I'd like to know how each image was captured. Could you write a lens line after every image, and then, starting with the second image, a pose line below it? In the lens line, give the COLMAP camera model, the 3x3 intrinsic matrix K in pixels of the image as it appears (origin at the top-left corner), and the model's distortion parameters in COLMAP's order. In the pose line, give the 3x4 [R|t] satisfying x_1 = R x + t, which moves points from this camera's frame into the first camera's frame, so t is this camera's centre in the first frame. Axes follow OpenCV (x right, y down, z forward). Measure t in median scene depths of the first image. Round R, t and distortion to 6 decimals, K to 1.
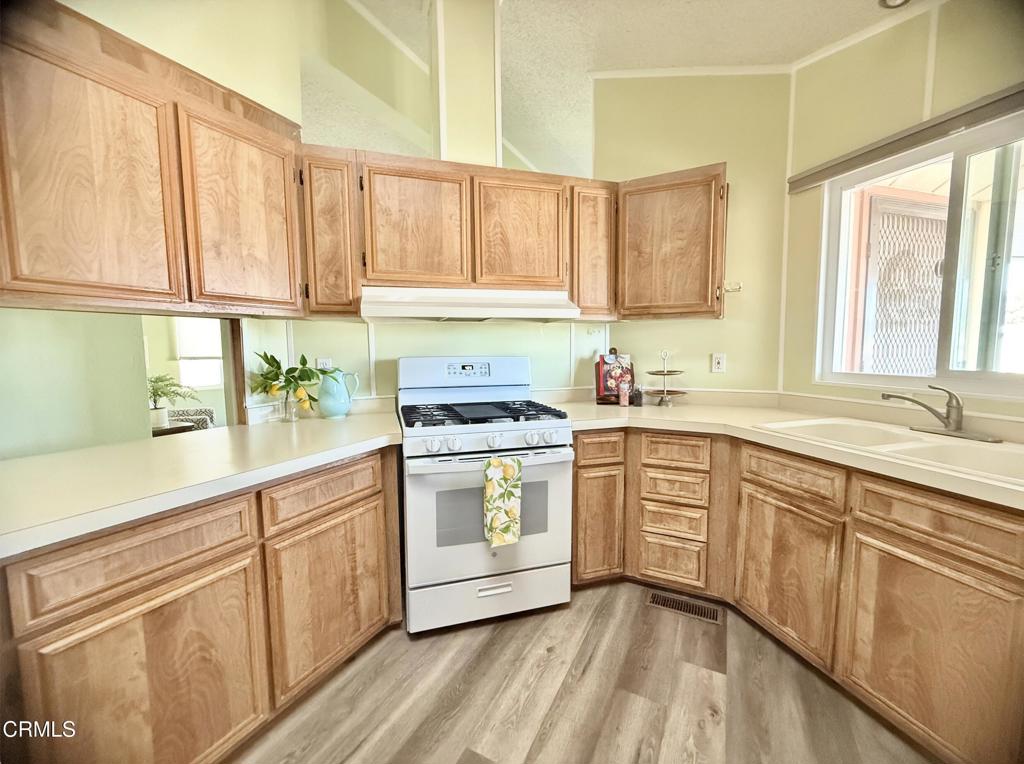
lens RADIAL K [[411.3, 0, 512.2], [0, 411.3, 384.1], [0, 0, 1]] dist [0.000525, 0.000098]
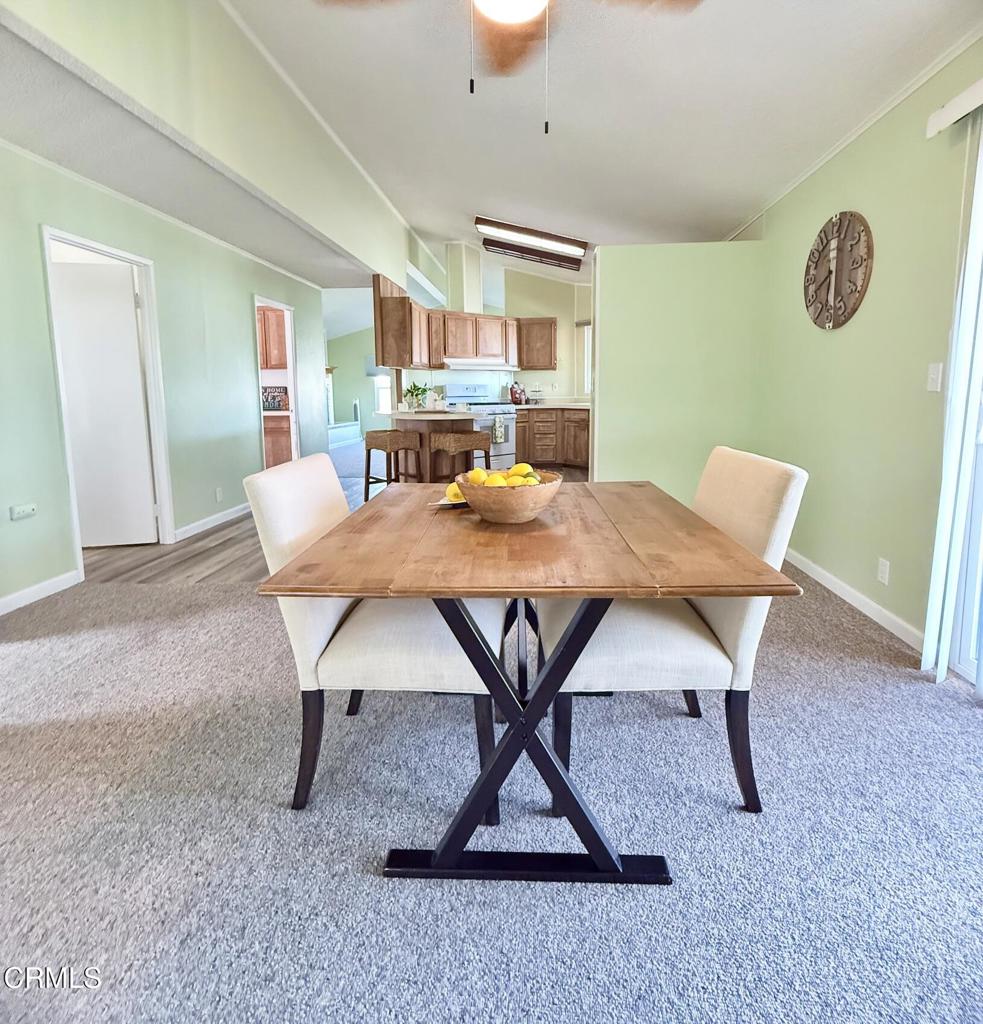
lens RADIAL K [[543.7, 0, 504.2], [0, 543.7, 456.9], [0, 0, 1]] dist [-0.000722, 0.000007]
pose [[0.914210, -0.050940, 0.402025, -1.417520], [0.039928, 0.998564, 0.035729, 0.298090], [-0.403268, -0.016612, 0.914931, -2.396885]]
